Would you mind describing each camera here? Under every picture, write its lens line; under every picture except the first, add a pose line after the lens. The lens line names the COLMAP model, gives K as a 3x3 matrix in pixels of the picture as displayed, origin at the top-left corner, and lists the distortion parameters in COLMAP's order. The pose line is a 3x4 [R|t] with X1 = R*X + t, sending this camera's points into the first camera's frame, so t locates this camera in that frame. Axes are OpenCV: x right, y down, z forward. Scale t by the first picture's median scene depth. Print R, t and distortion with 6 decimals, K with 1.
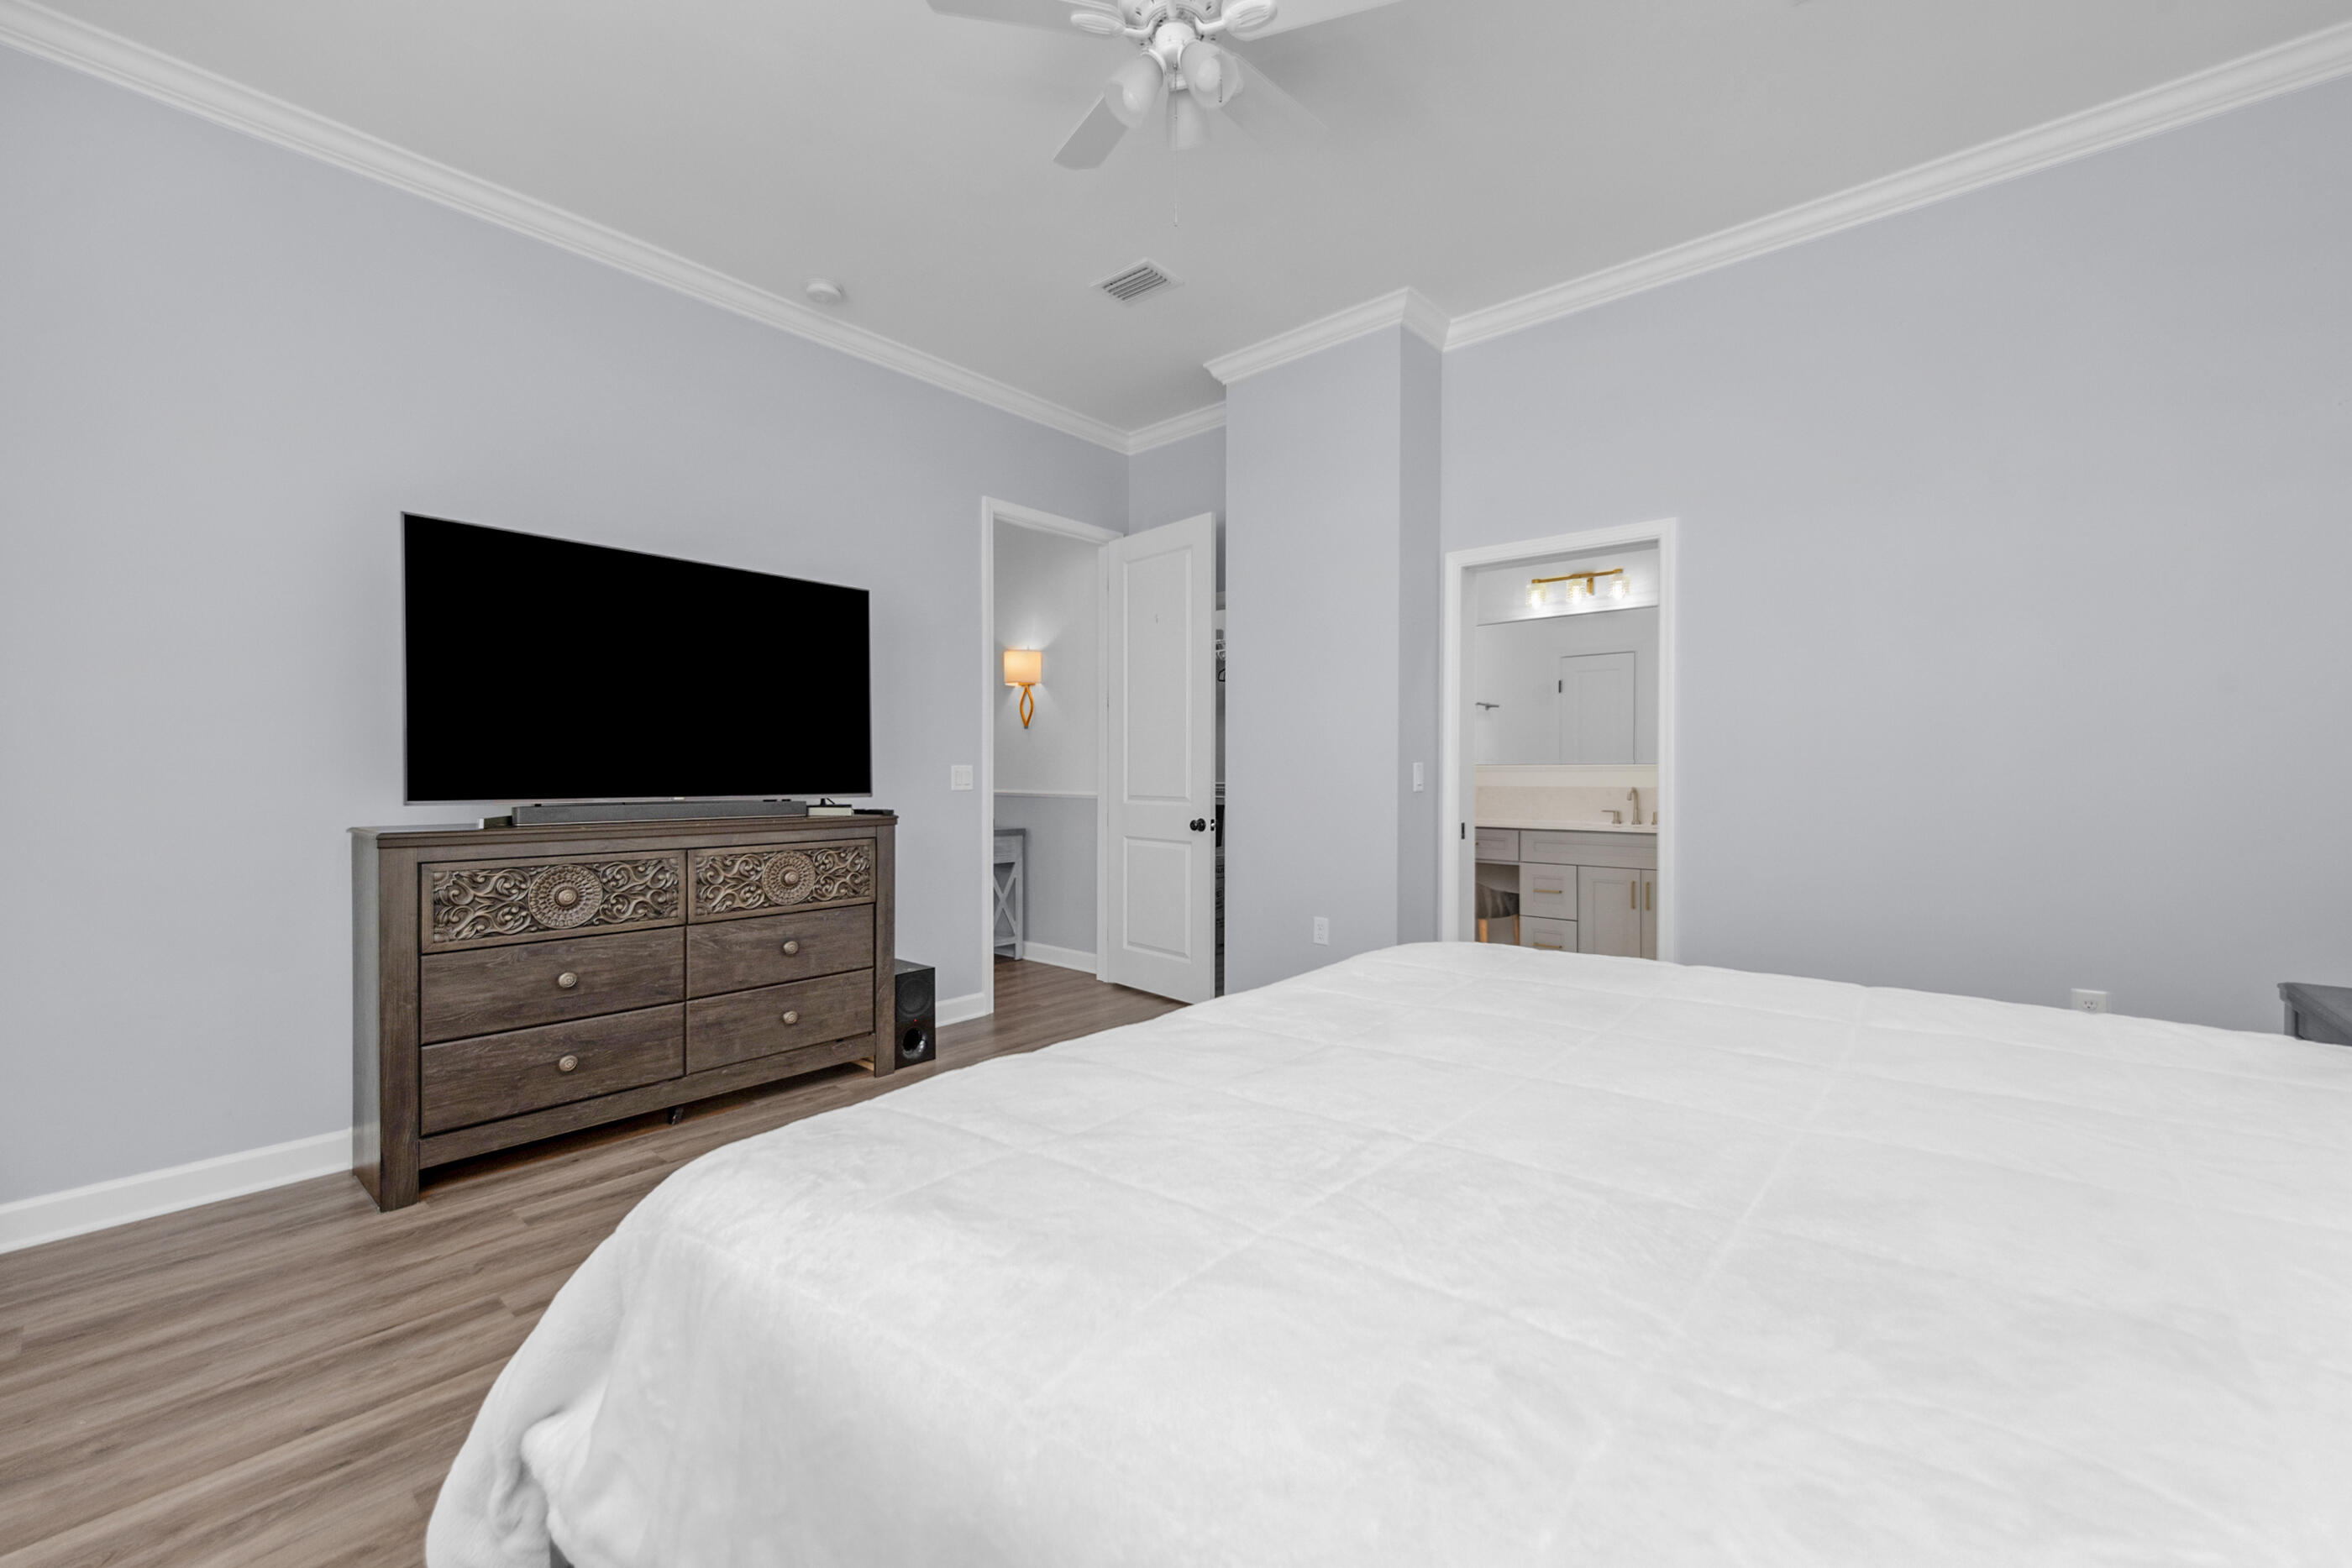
lens RADIAL K [[926.3, 0, 1175.1], [0, 926.3, 777.7], [0, 0, 1]] dist [0.007179, -0.001947]
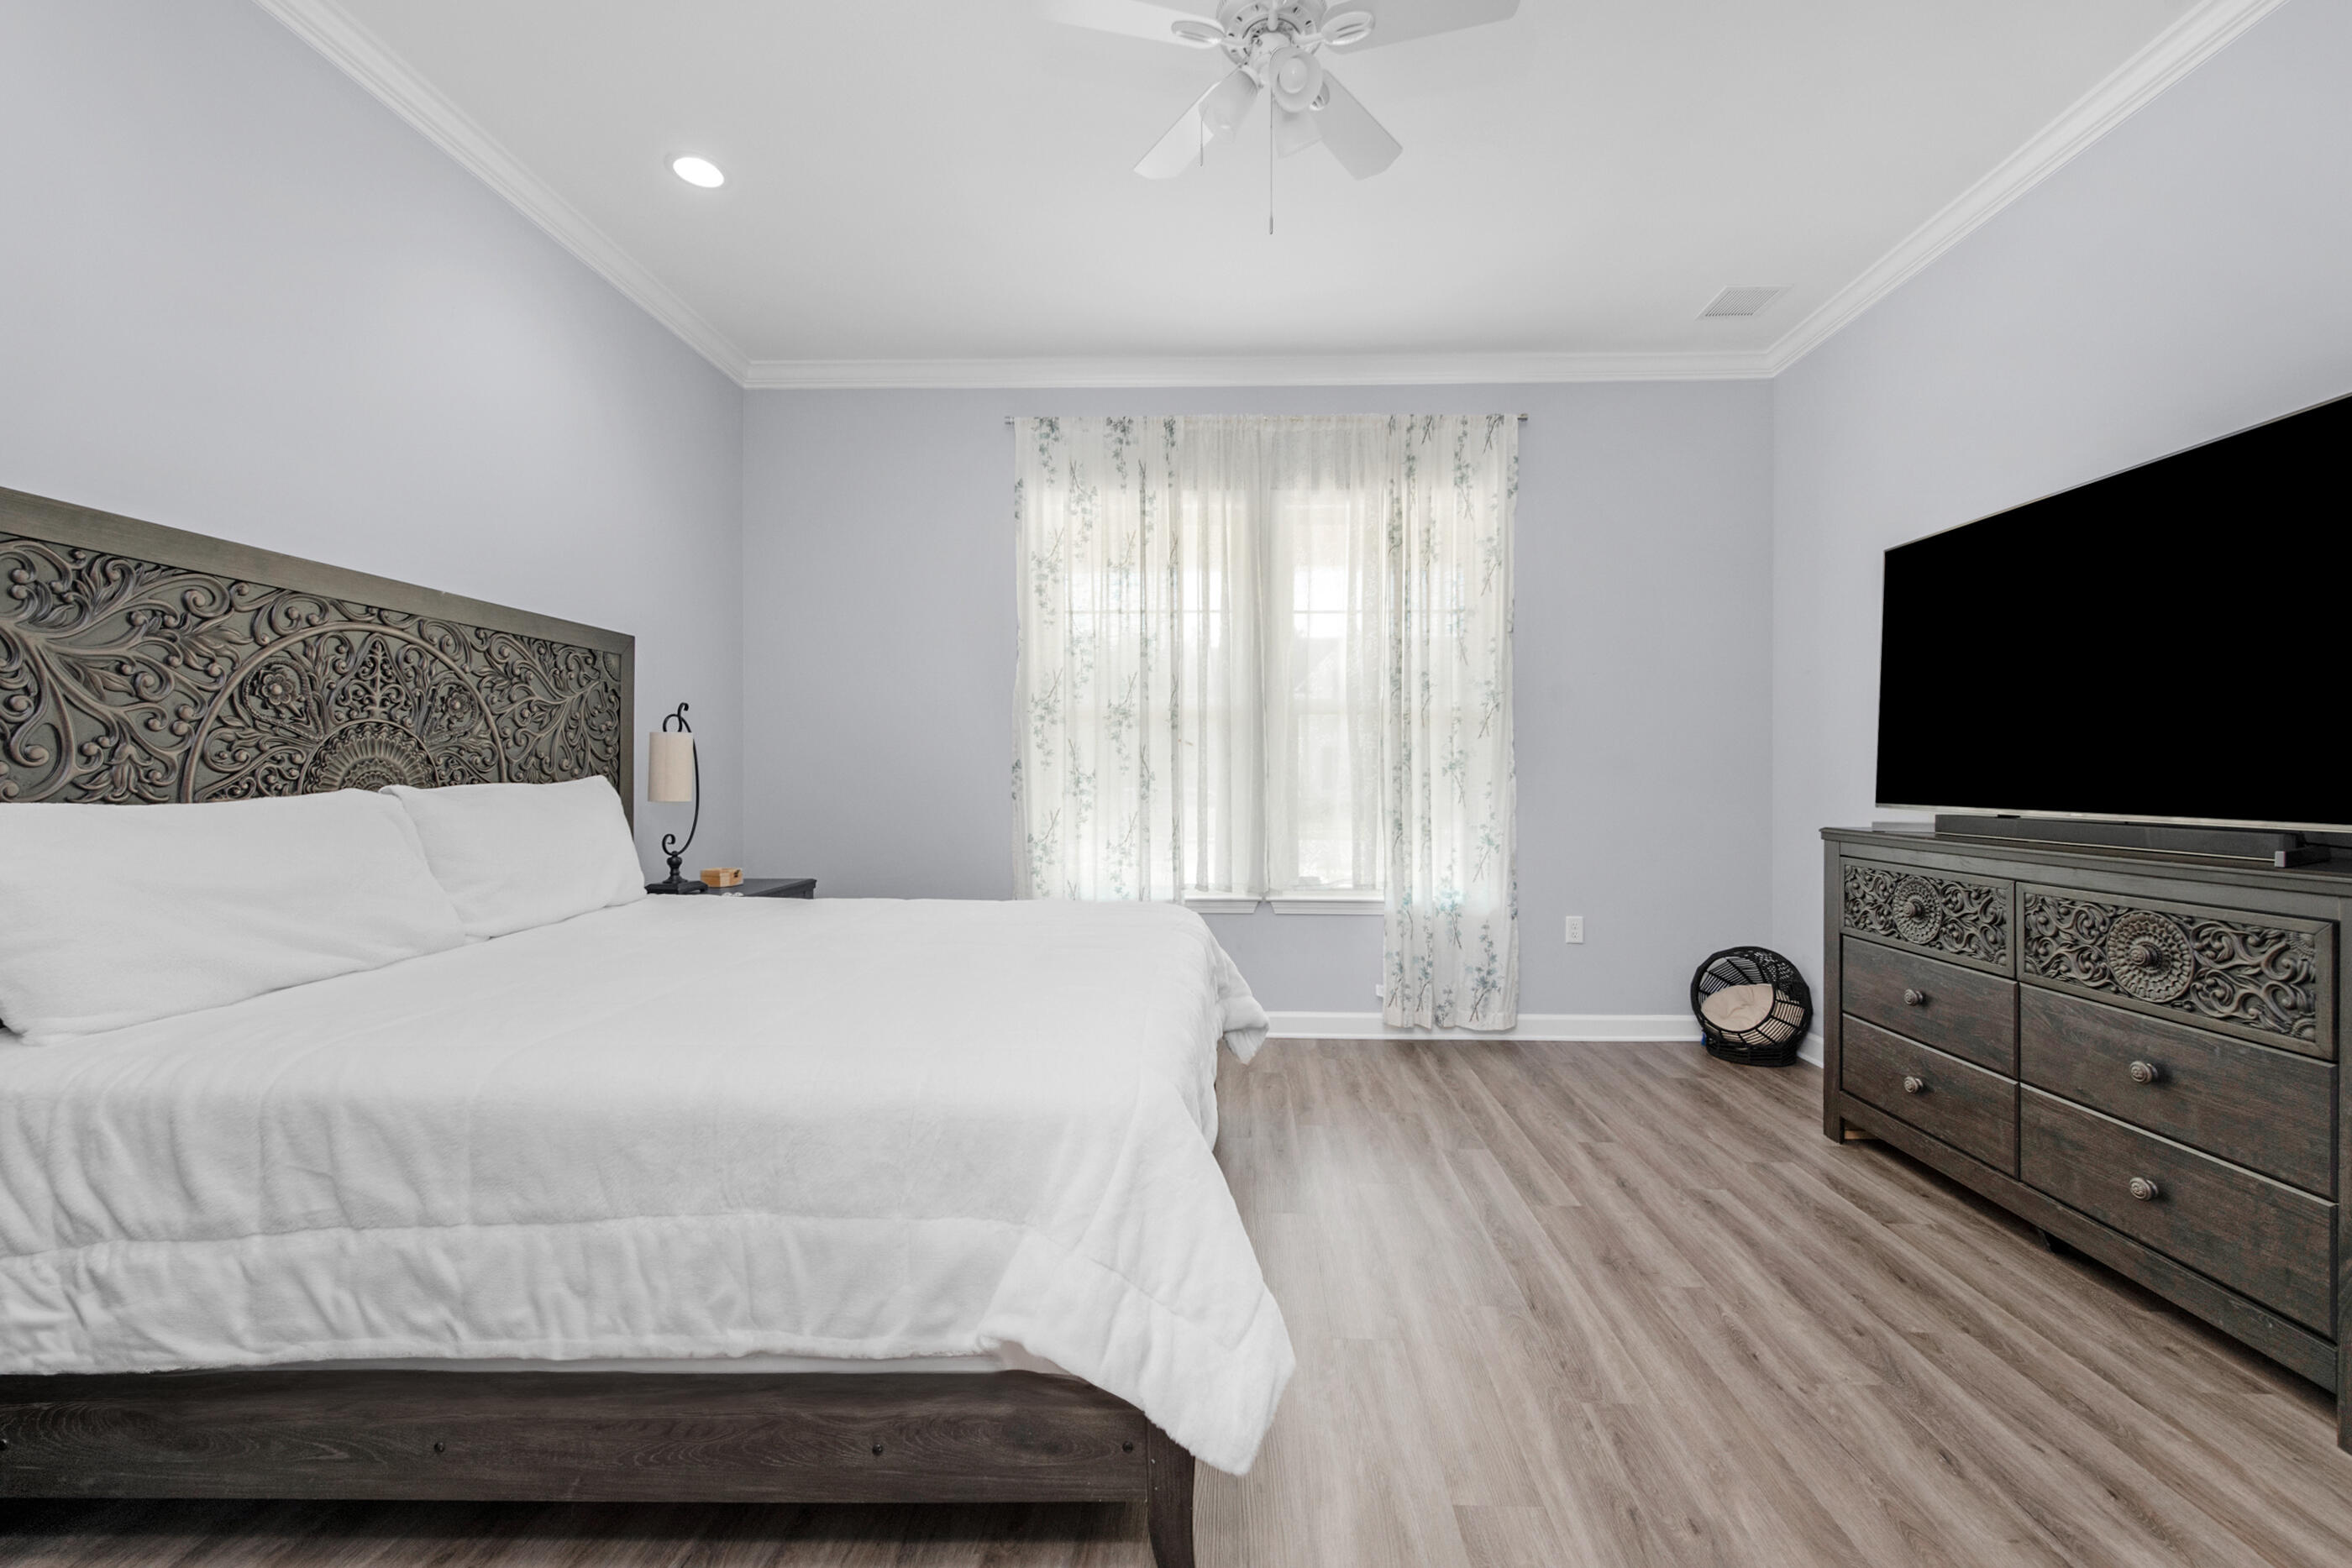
lens RADIAL K [[926.3, 0, 1181.6], [0, 926.3, 776.3], [0, 0, 1]] dist [0.007179, -0.001947]
pose [[-0.771945, -0.000650, -0.635689, 0.530066], [-0.005938, 0.999963, 0.006188, -0.009188], [0.635661, 0.008551, -0.771921, 1.264148]]
